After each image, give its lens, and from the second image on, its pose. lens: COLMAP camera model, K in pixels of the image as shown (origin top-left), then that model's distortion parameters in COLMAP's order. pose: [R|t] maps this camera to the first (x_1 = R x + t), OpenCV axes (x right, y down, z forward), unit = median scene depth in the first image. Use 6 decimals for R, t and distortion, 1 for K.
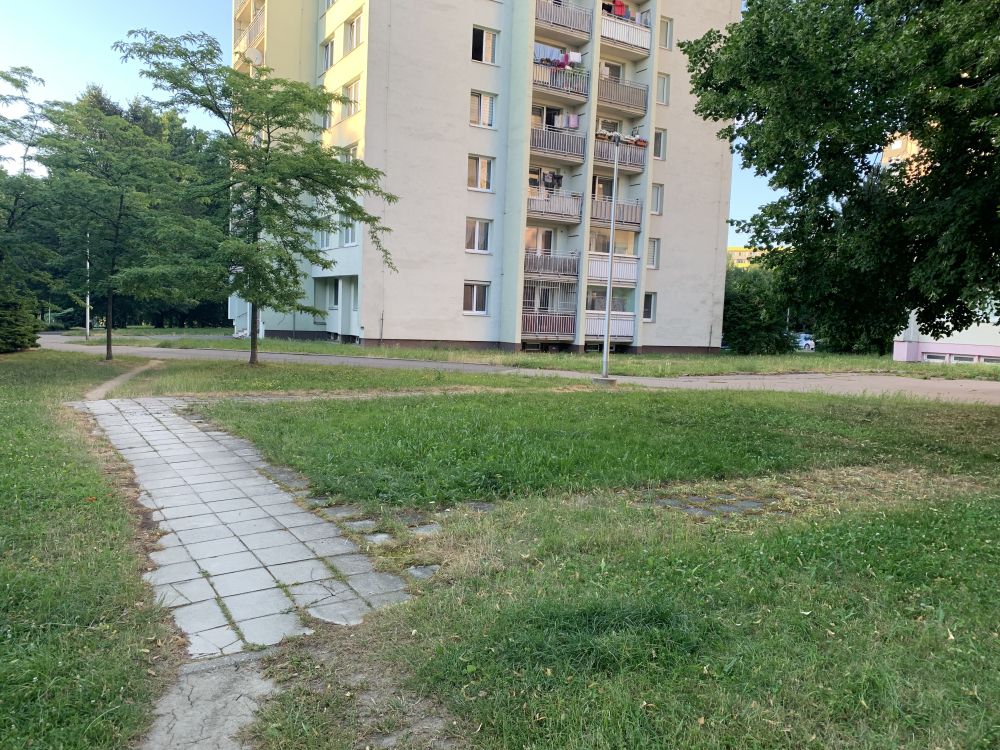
lens RADIAL K [[738.8, 0, 500.0], [0, 738.8, 375.0], [0, 0, 1]] dist [-0.001566, -0.002843]
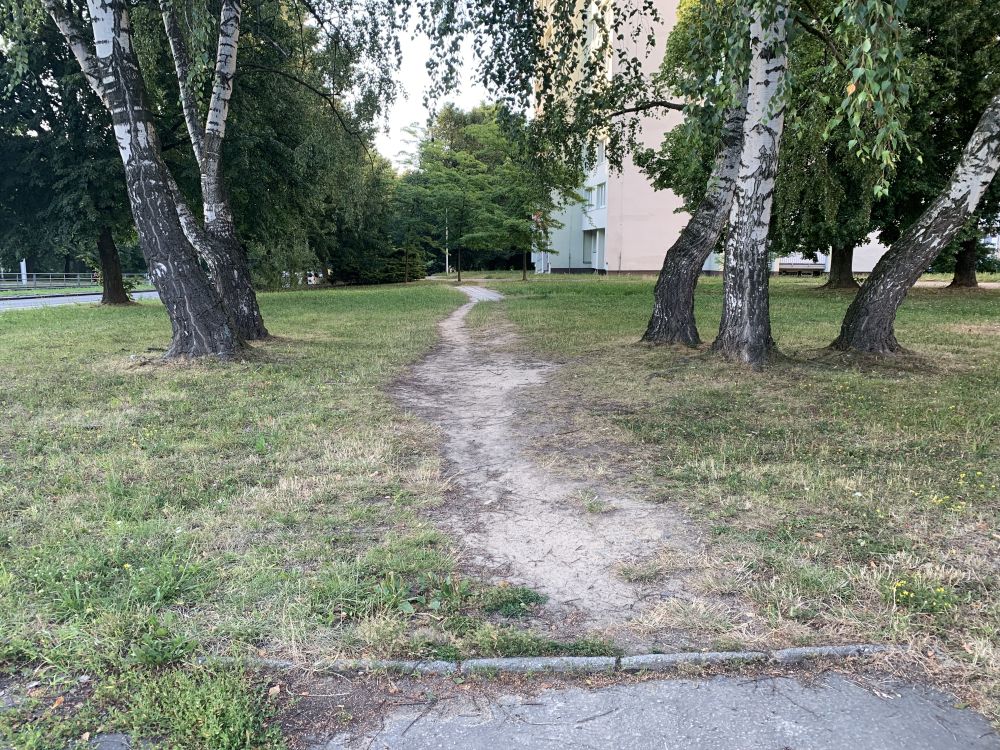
lens RADIAL K [[759.6, 0, 500.0], [0, 759.6, 375.0], [0, 0, 1]] dist [-0.008982, -0.008351]
pose [[0.908934, 0.026795, -0.416078, 0.274163], [0.001449, 0.997724, 0.067419, 0.061189], [0.416937, -0.061882, 0.906826, -0.527470]]
